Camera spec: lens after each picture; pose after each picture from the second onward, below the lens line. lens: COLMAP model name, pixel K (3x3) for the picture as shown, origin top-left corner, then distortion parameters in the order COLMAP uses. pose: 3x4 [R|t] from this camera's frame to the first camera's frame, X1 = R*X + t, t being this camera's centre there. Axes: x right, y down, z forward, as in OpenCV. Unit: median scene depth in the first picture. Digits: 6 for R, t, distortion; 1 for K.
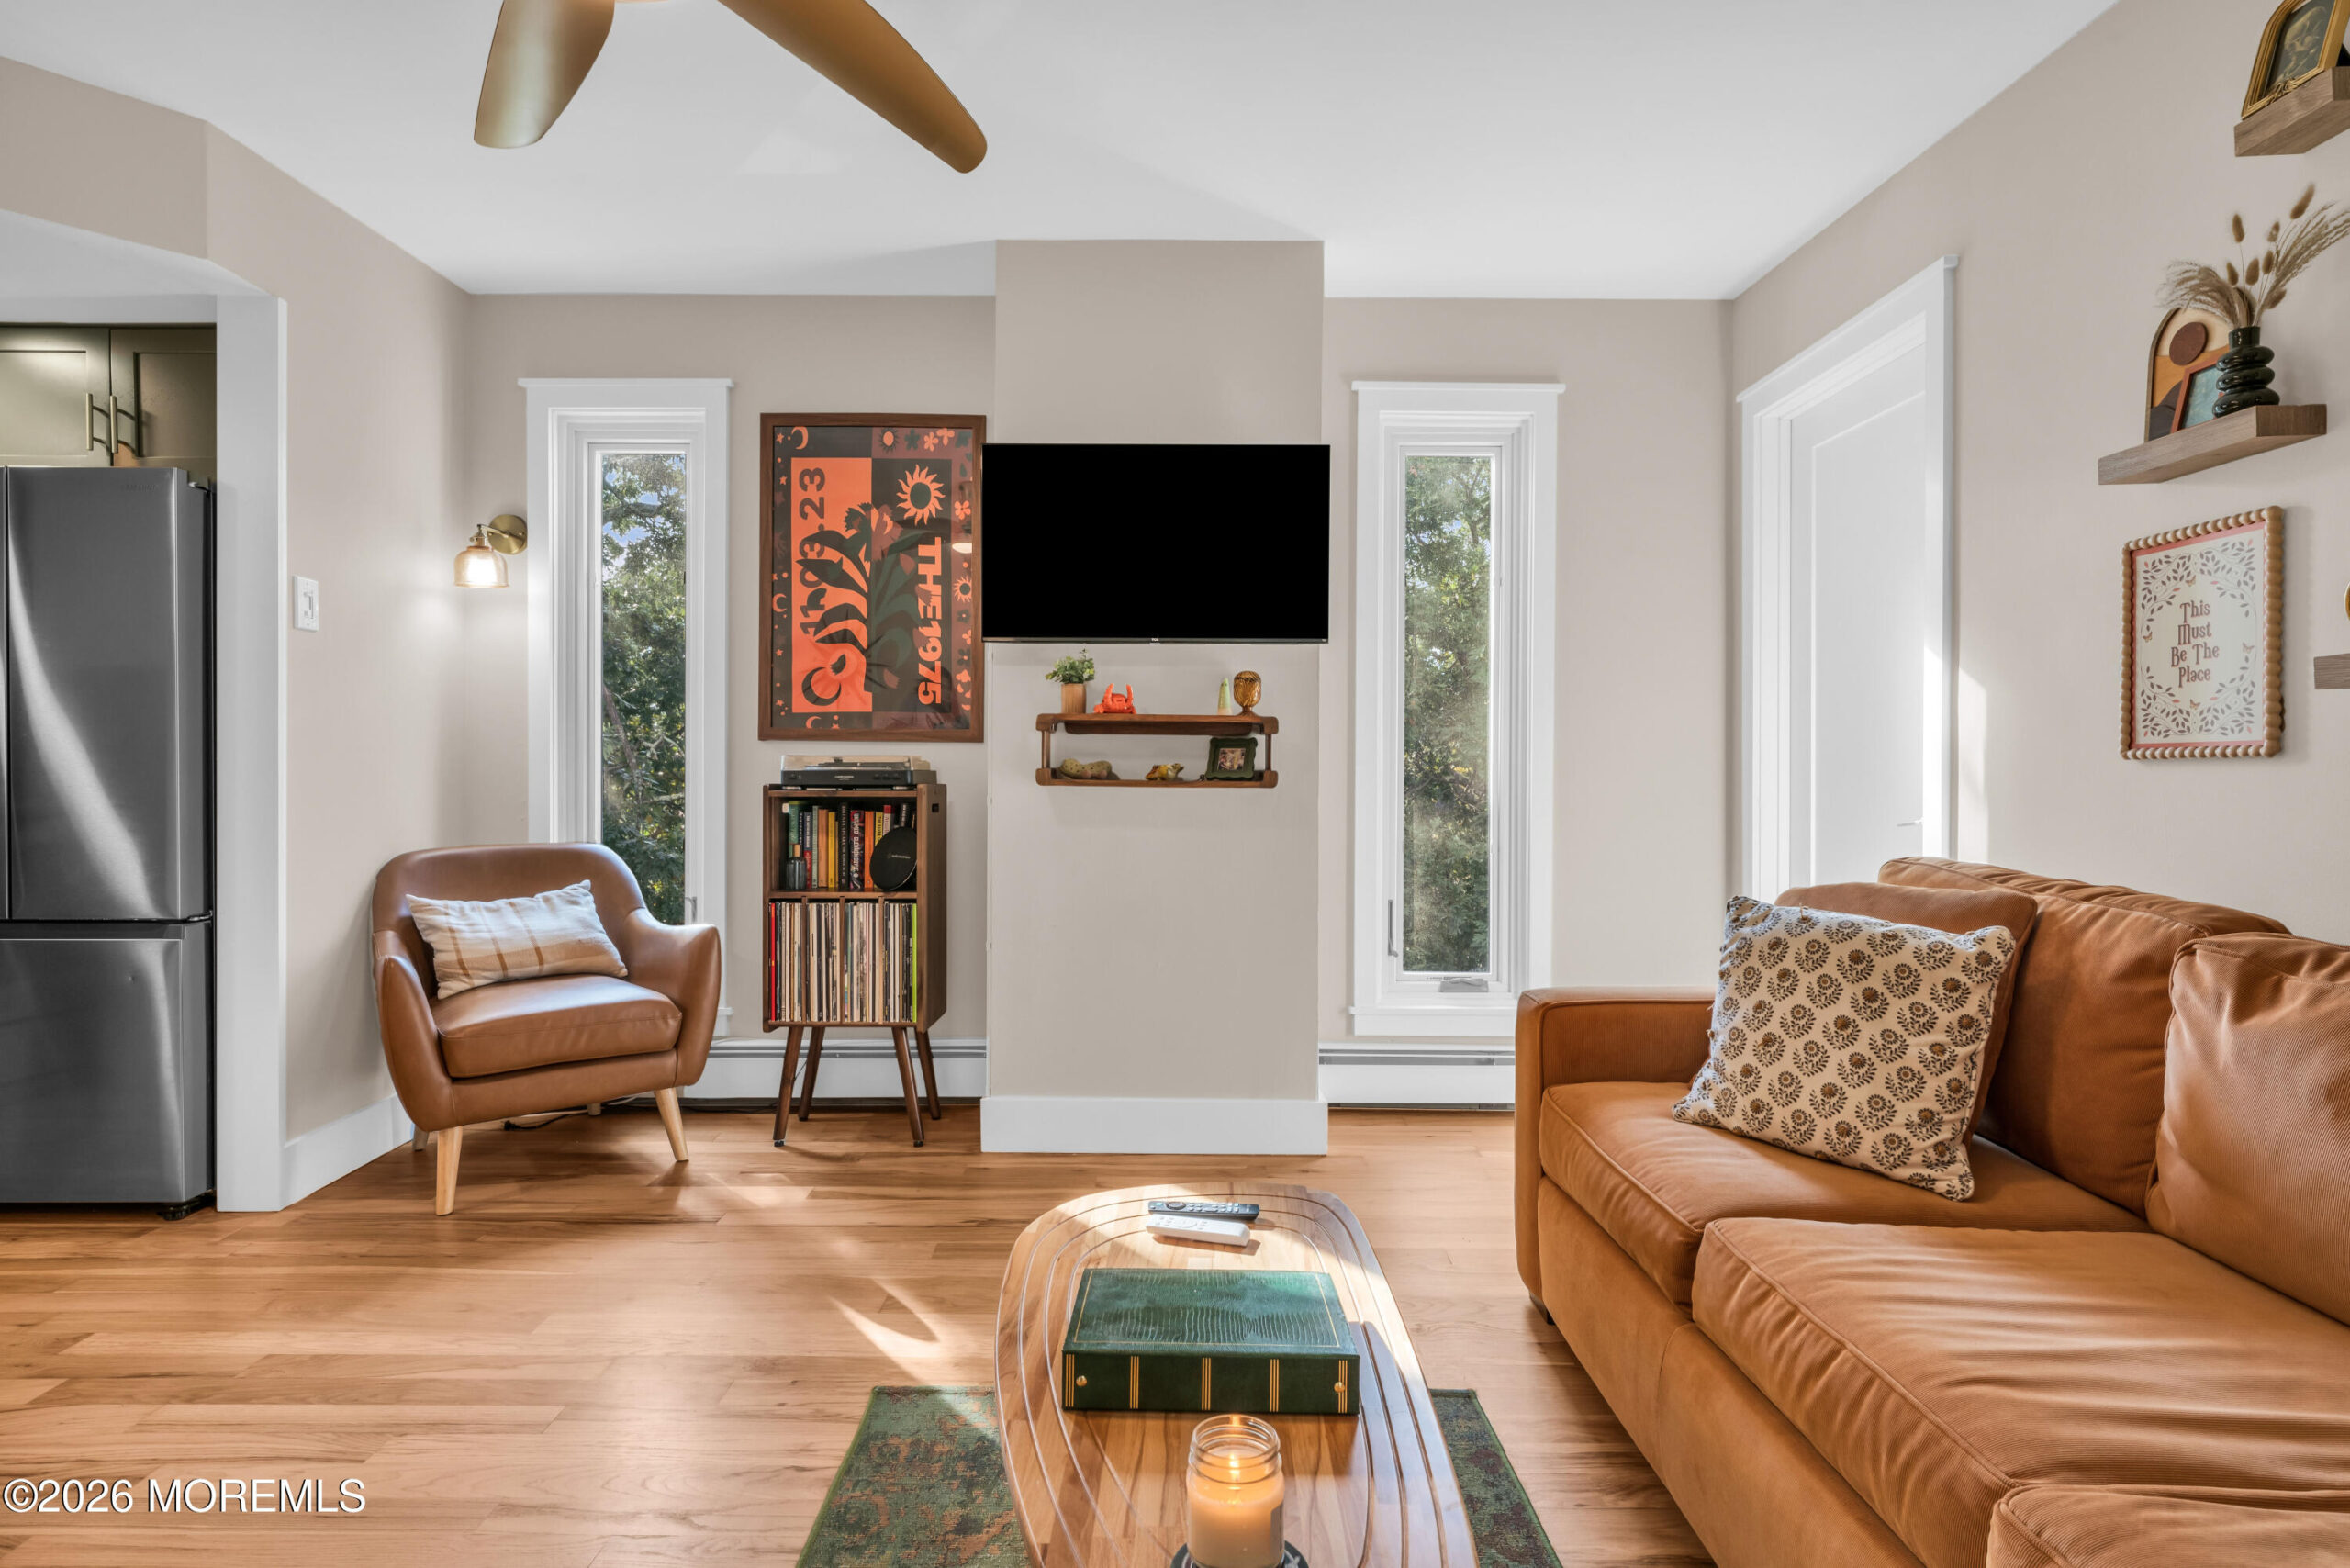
lens RADIAL K [[1231.3, 0, 1171.3], [0, 1231.3, 787.0], [0, 0, 1]] dist [0.006551, -0.001520]
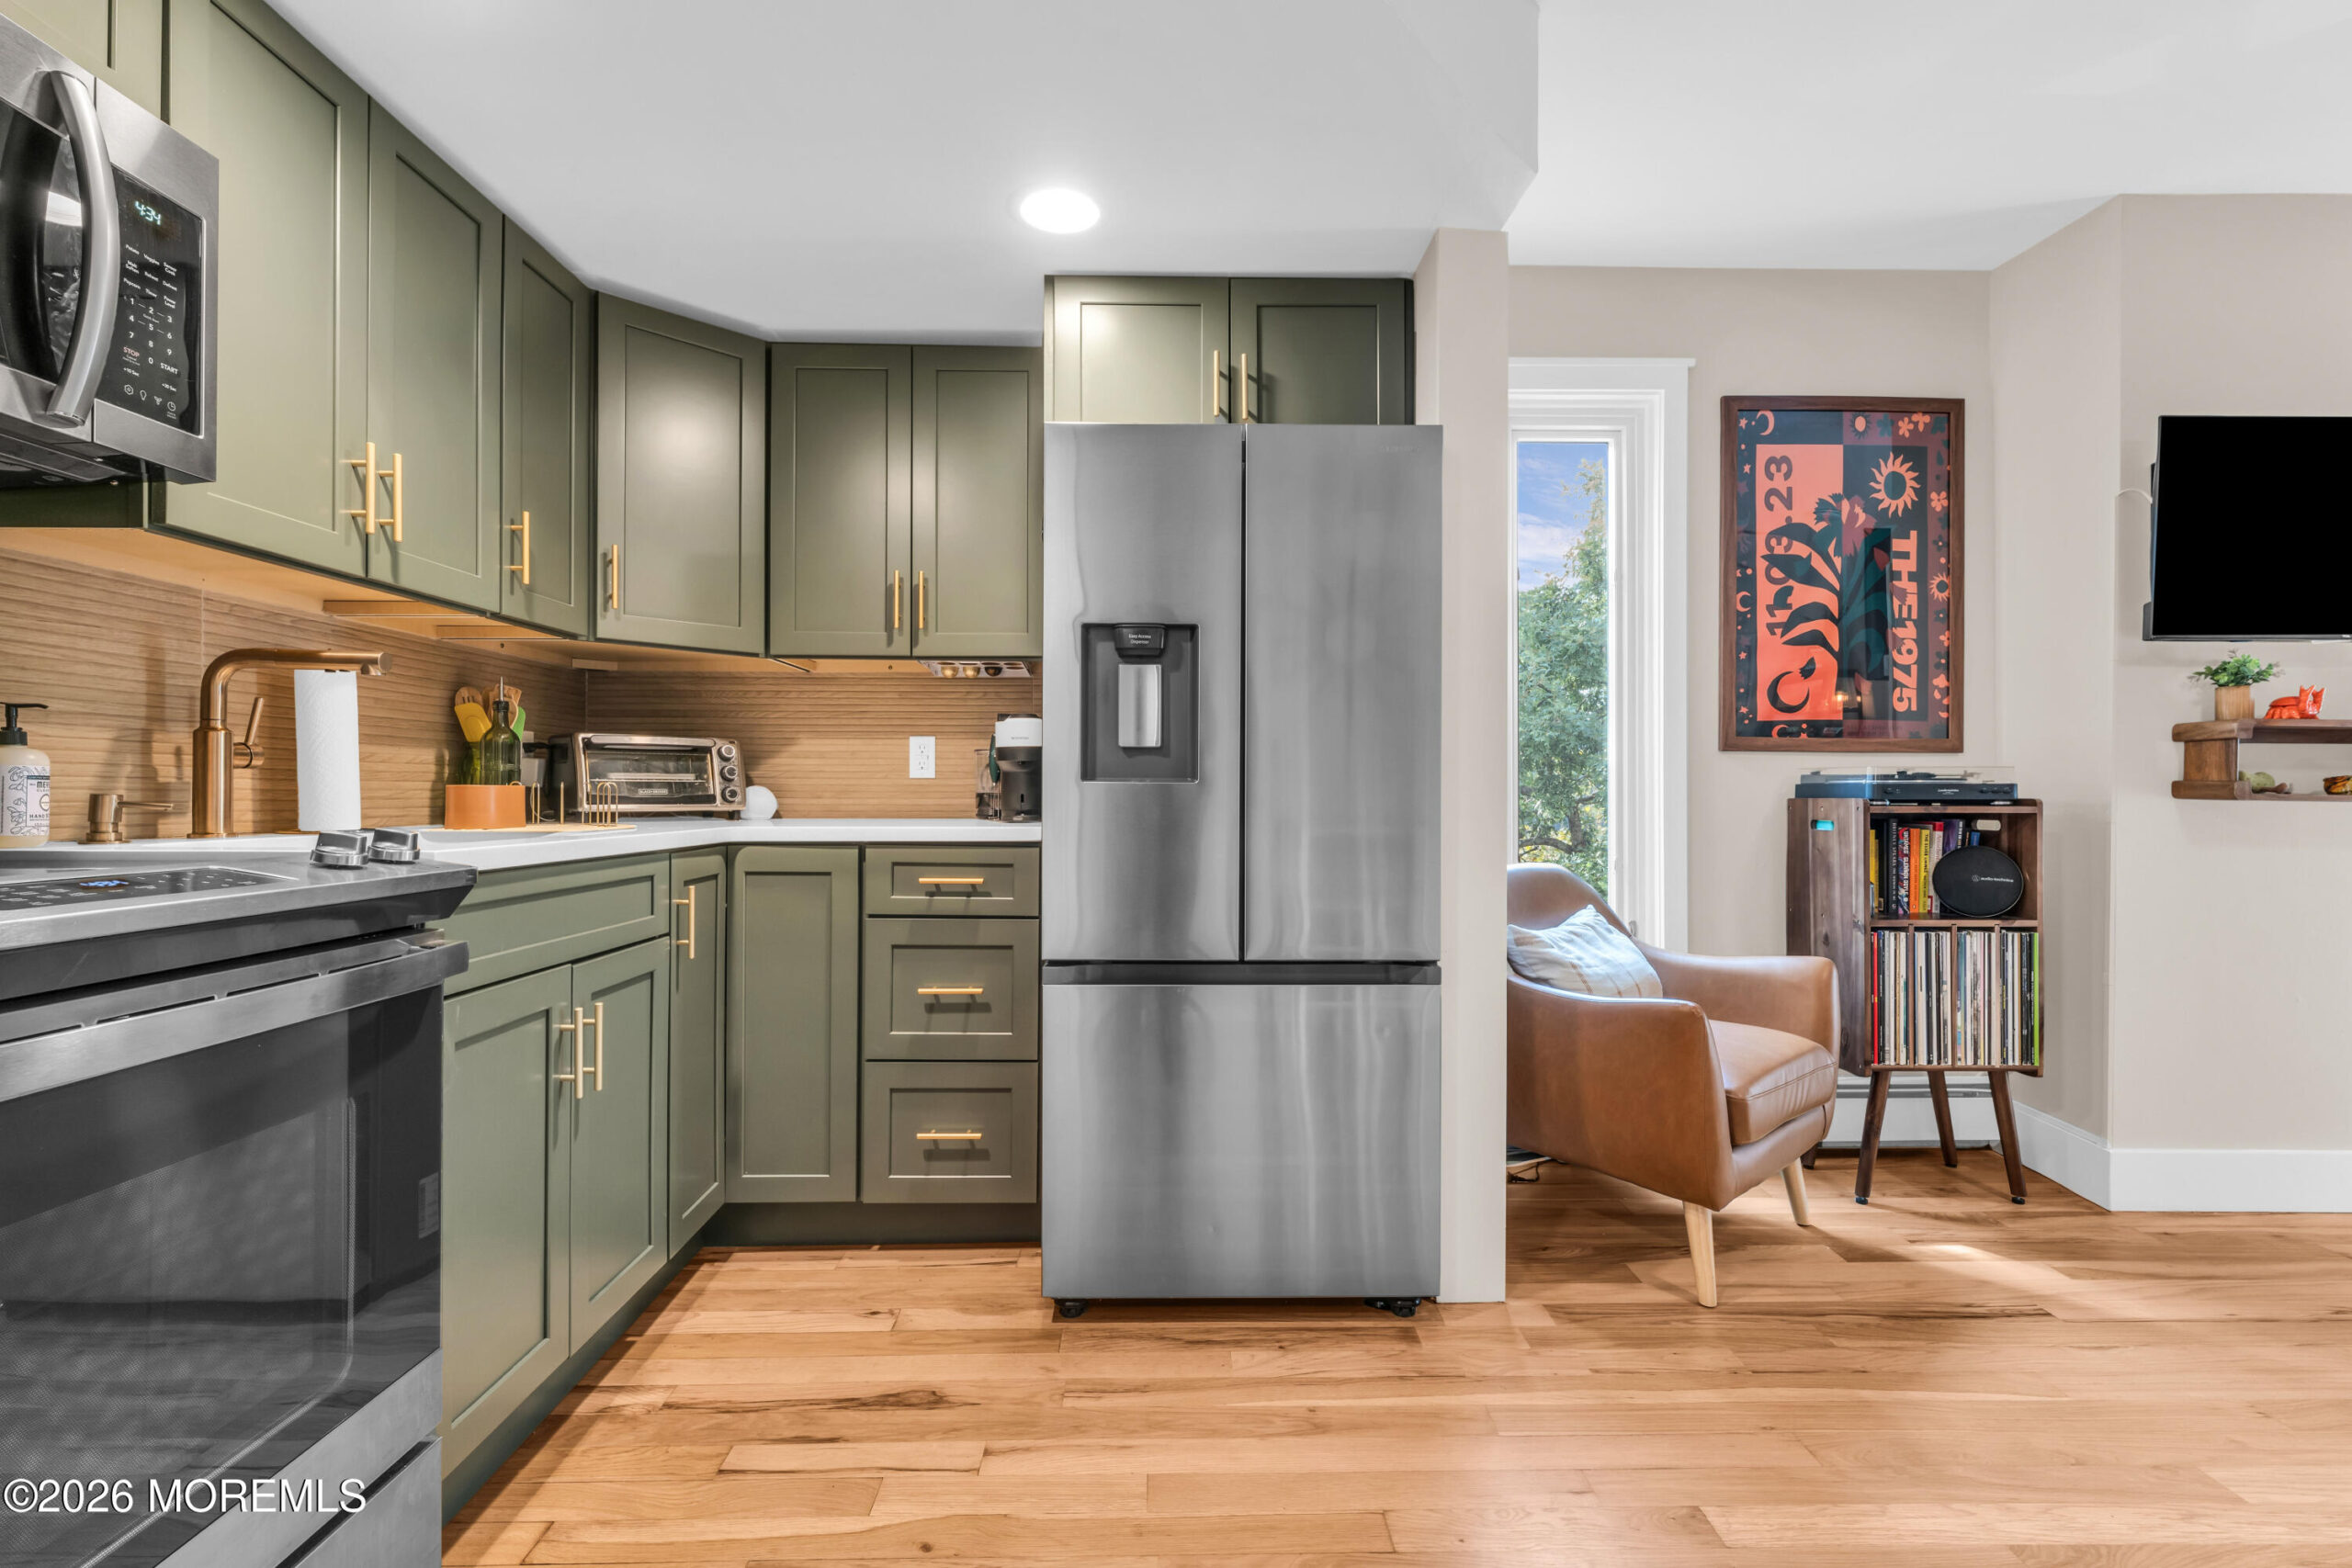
lens RADIAL K [[1078.6, 0, 1174.6], [0, 1078.6, 789.4], [0, 0, 1]] dist [-0.002018, 0.000440]
pose [[0.999945, -0.001323, 0.010419, -0.839239], [0.001417, 0.999958, -0.009006, -0.002797], [-0.010406, 0.009021, 0.999905, 0.224646]]
